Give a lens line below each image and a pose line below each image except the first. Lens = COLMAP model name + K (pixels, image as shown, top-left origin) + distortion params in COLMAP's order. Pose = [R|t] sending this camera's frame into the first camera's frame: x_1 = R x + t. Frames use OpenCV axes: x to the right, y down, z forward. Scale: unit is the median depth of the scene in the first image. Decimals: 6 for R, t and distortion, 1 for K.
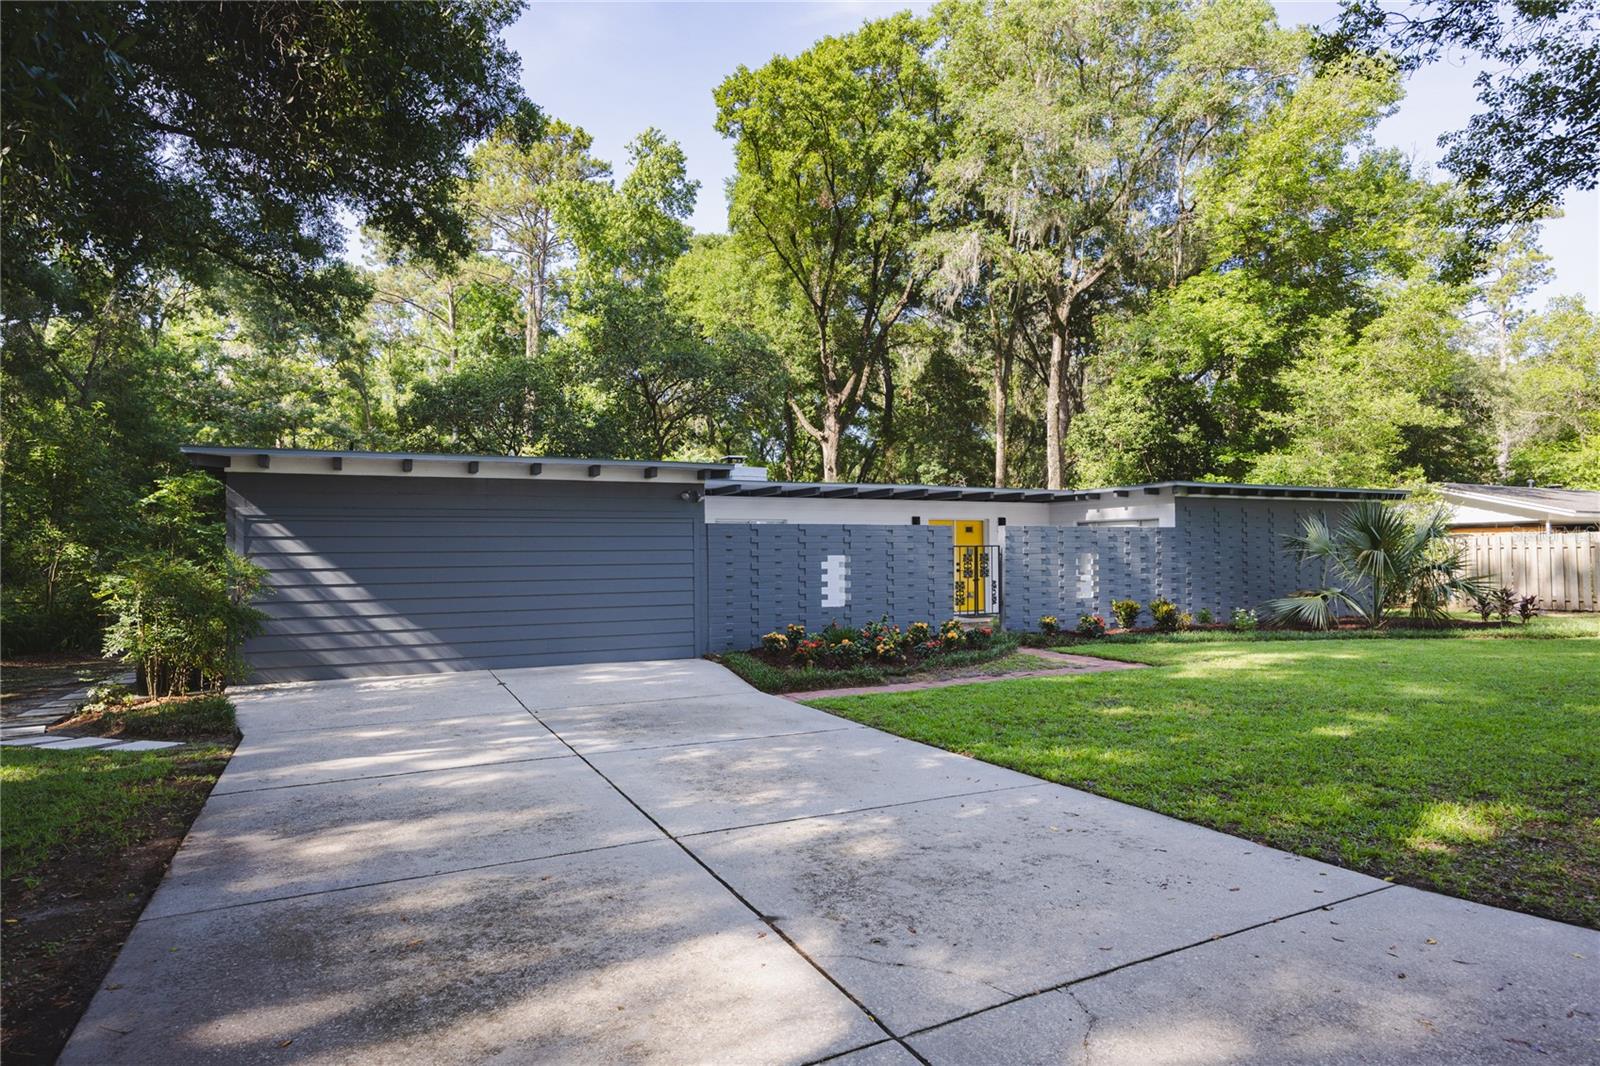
lens RADIAL K [[944.5, 0, 800.9], [0, 944.5, 538.4], [0, 0, 1]] dist [-0.000941, 0.001670]
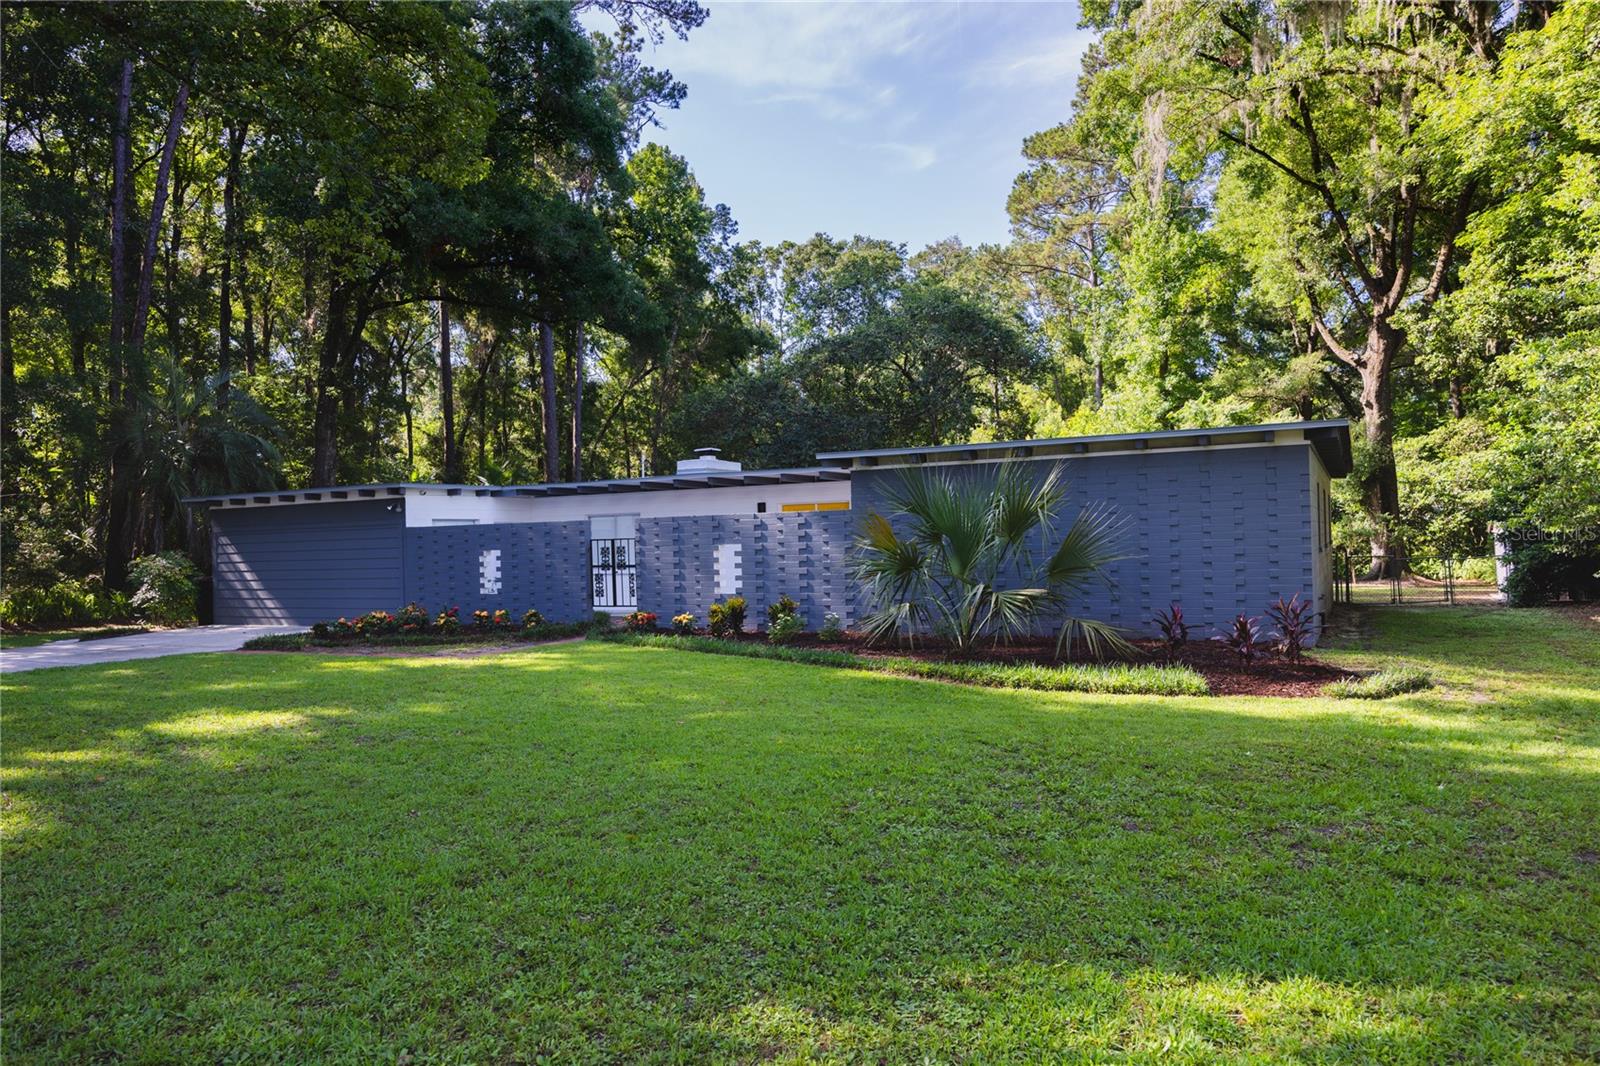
lens RADIAL K [[1095.2, 0, 800.3], [0, 1095.2, 533.1], [0, 0, 1]] dist [-0.005529, -0.000157]
pose [[0.591344, -0.011533, -0.806337, 0.905651], [0.035920, 0.999282, 0.012050, -0.004104], [0.805619, -0.036090, 0.591334, 0.331511]]
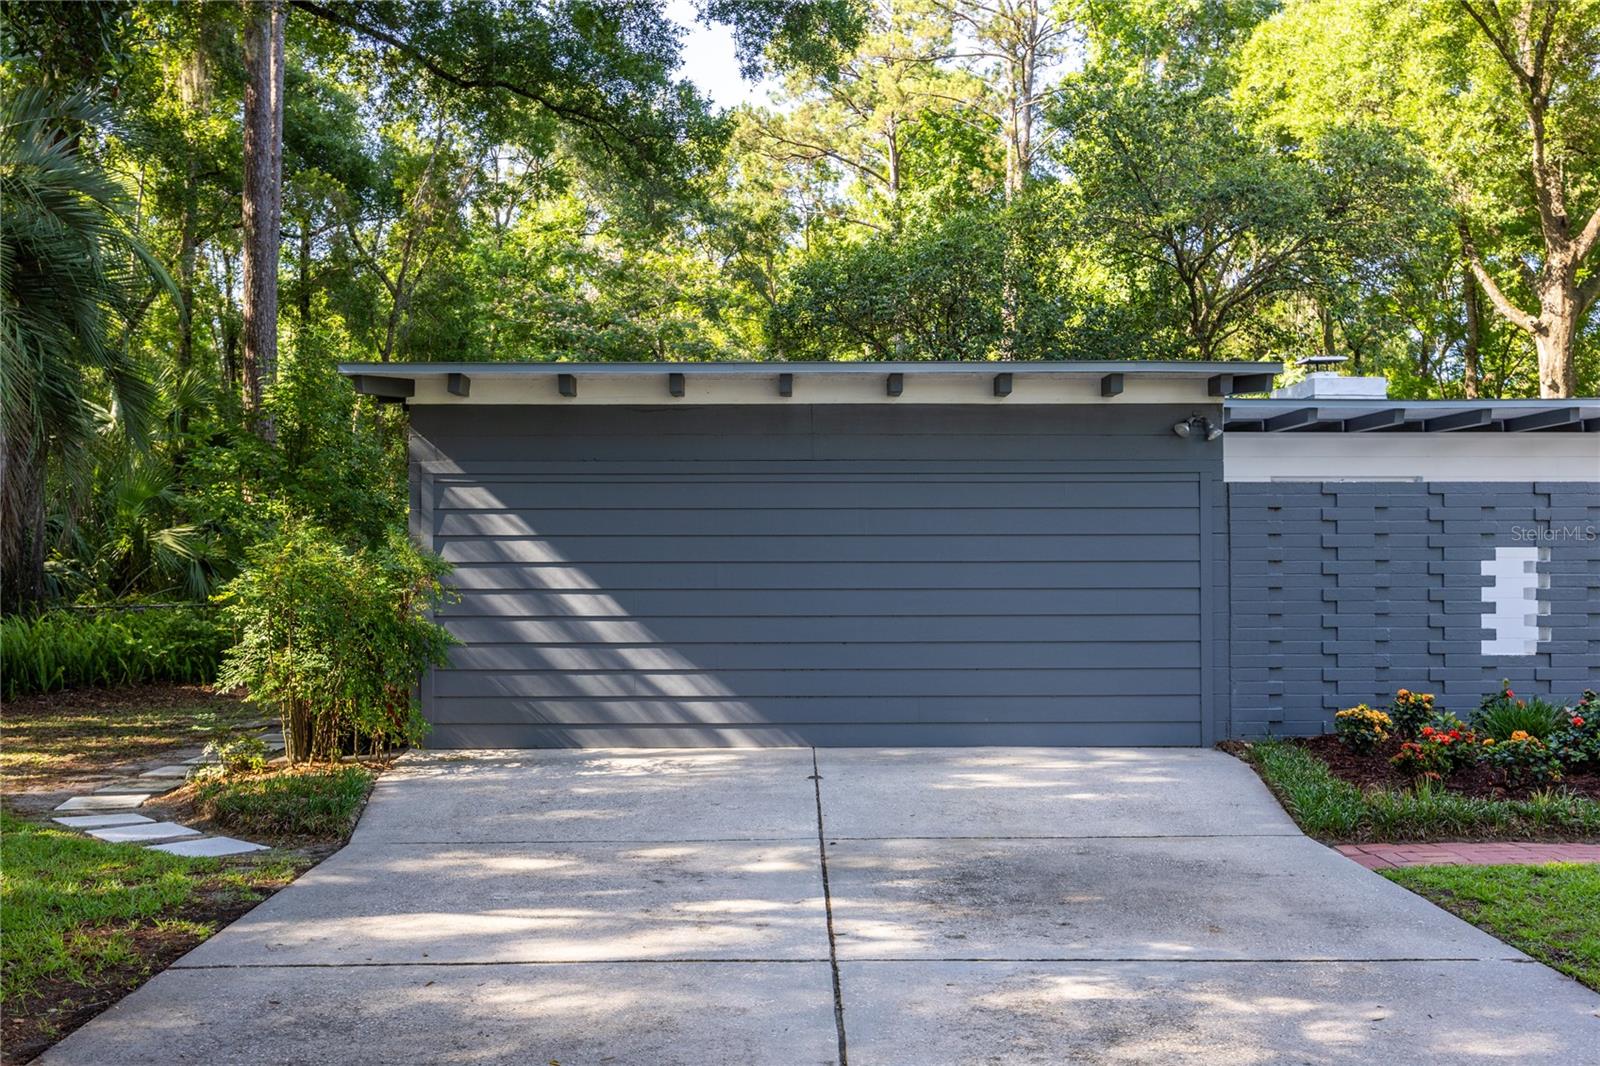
lens RADIAL K [[1529.3, 0, 790.3], [0, 1529.3, 531.0], [0, 0, 1]] dist [0.004137, 0.000000]
pose [[0.904202, 0.003066, -0.427094, 0.023862], [-0.000200, 0.999977, 0.006756, 0.002962], [0.427105, -0.006023, 0.904182, 0.098056]]
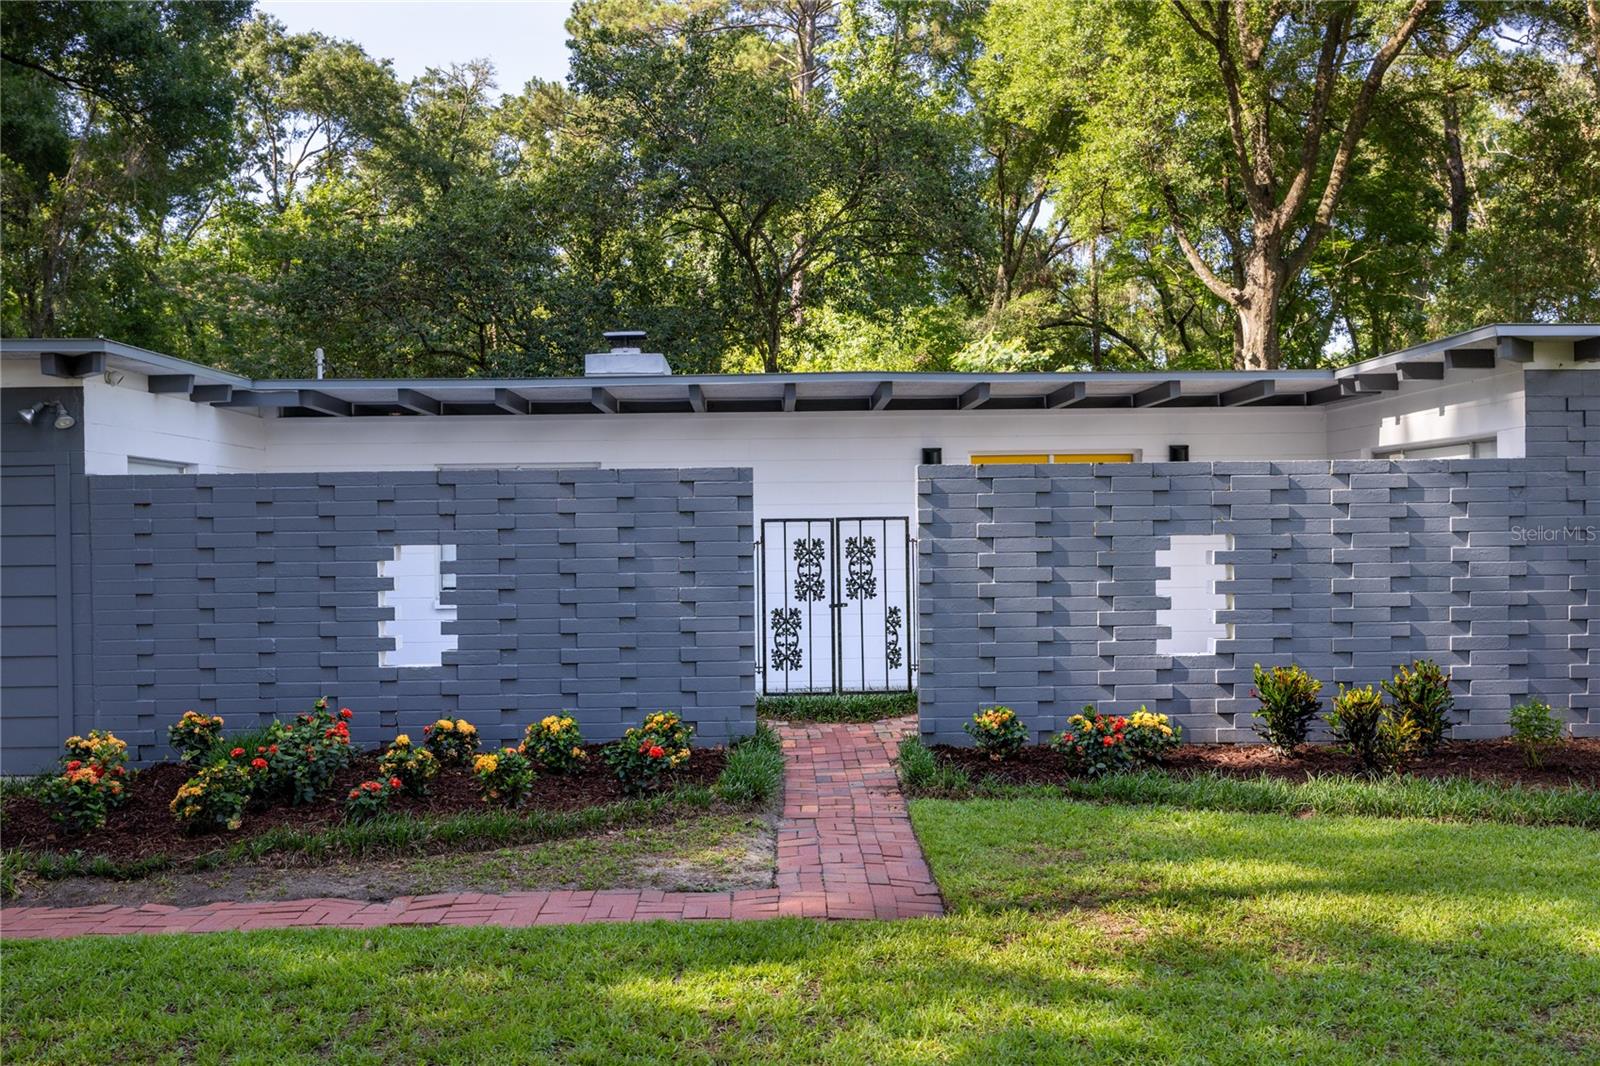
lens RADIAL K [[1529.3, 0, 804.5], [0, 1529.3, 536.4], [0, 0, 1]] dist [0.004137, 0.000000]
pose [[0.909527, -0.002616, -0.415637, 0.313985], [0.012790, 0.999683, 0.021697, 0.000903], [0.415448, -0.025050, 0.909272, 0.299148]]
